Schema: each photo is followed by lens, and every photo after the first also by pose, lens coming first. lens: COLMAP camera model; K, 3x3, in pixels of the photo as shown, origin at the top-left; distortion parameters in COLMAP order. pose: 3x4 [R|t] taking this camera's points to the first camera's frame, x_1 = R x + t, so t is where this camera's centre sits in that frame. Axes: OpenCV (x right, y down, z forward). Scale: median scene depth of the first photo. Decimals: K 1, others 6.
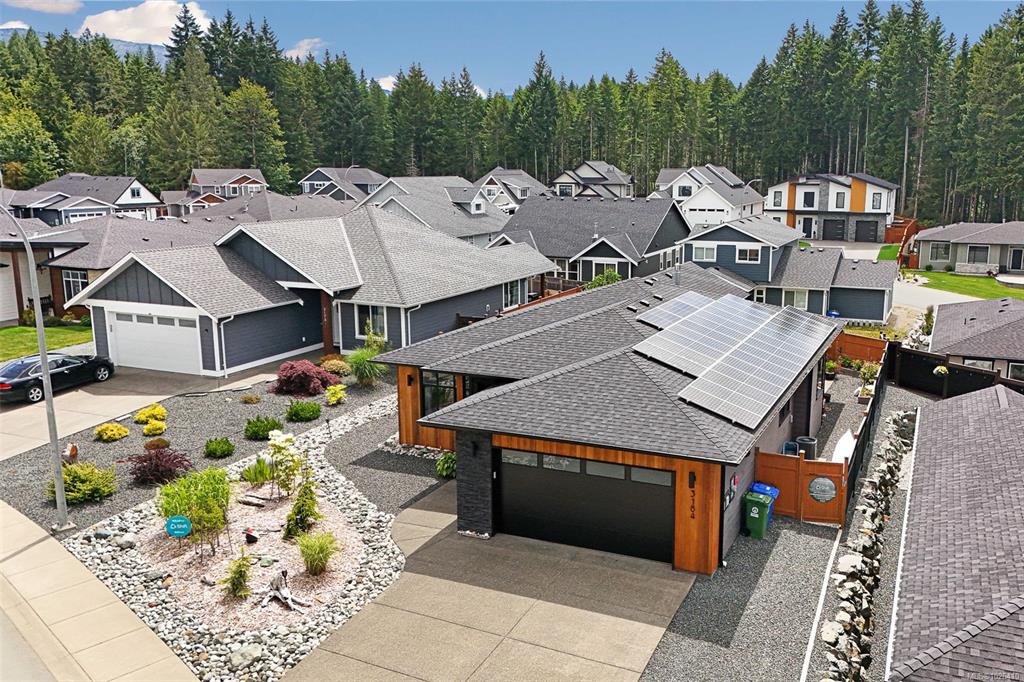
lens RADIAL K [[919.6, 0, 548.8], [0, 919.6, 343.4], [0, 0, 1]] dist [0.062465, -0.065260]
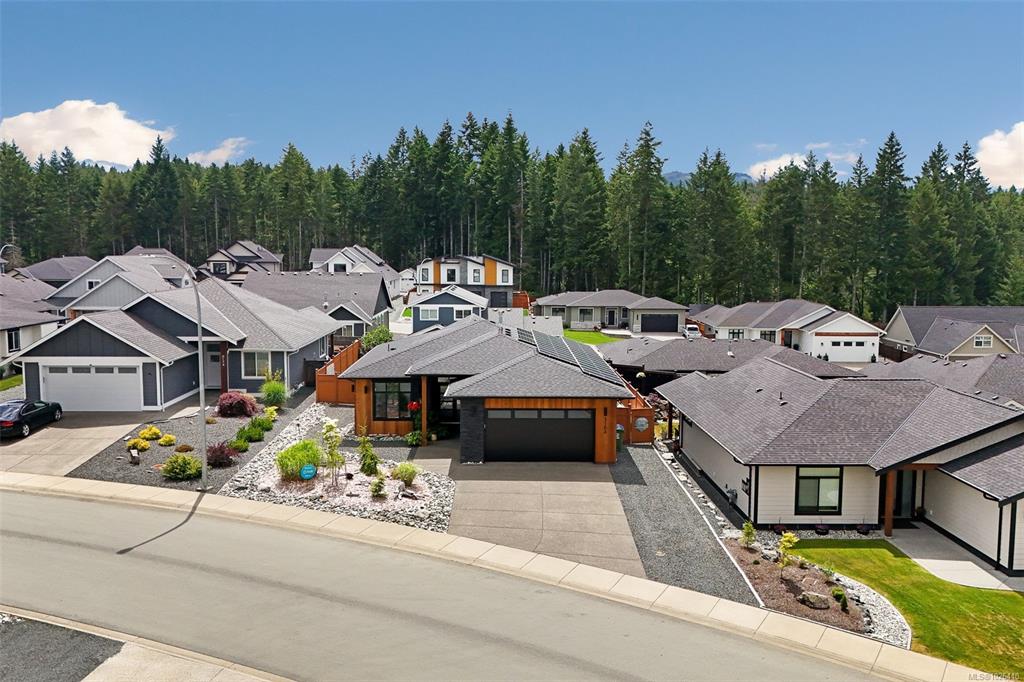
lens RADIAL K [[895.7, 0, 512.0], [0, 895.7, 341.0], [0, 0, 1]] dist [0.114828, -0.276543]
pose [[0.915134, -0.038419, 0.401315, -0.129835], [0.072382, 0.994931, -0.069809, 0.020131], [-0.396599, 0.092932, 0.913276, -0.107636]]
